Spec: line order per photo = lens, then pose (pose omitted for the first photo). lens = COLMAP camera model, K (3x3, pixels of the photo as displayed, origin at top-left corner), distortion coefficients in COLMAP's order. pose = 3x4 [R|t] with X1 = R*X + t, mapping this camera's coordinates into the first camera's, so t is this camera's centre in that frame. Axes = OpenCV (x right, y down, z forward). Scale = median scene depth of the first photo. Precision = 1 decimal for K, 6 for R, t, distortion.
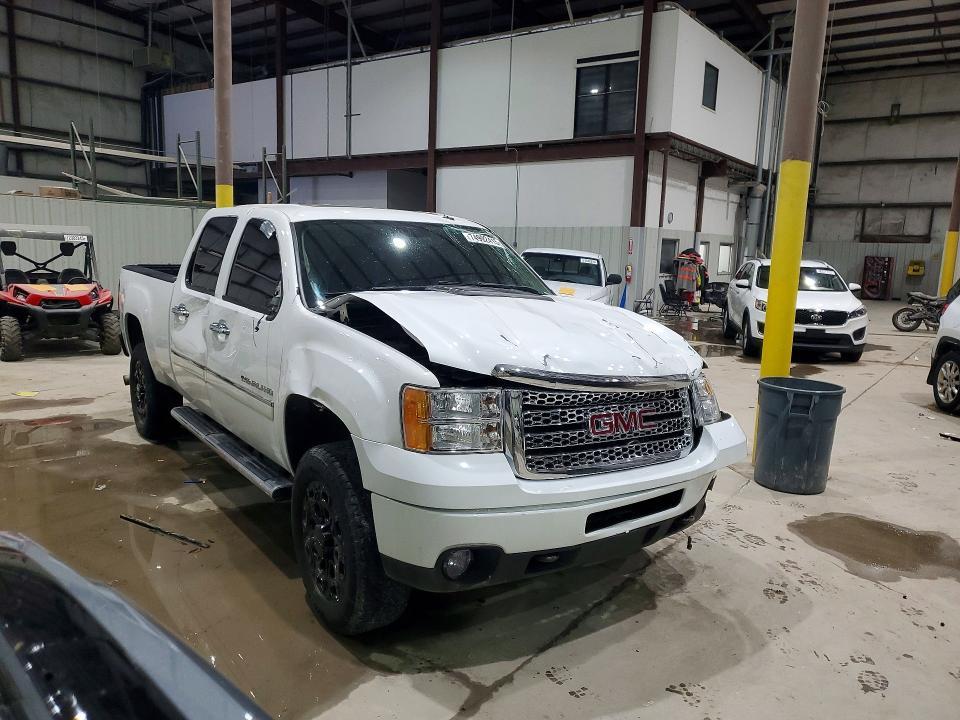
lens RADIAL K [[758.5, 0, 480.0], [0, 758.5, 360.0], [0, 0, 1]] dist [-0.000739, -0.003612]
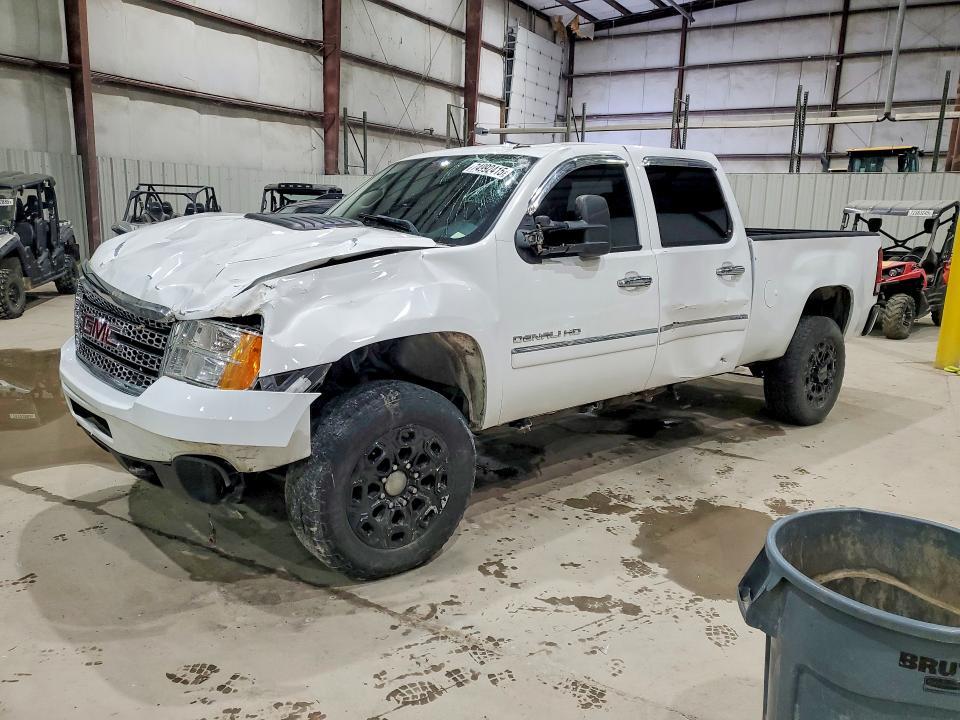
lens RADIAL K [[740.6, 0, 480.0], [0, 740.6, 360.0], [0, 0, 1]] dist [0.014898, 0.001925]
pose [[0.101827, 0.170791, -0.980031, 1.015990], [-0.168350, 0.973901, 0.152231, -0.099832], [0.980454, 0.149487, 0.127923, 1.130858]]
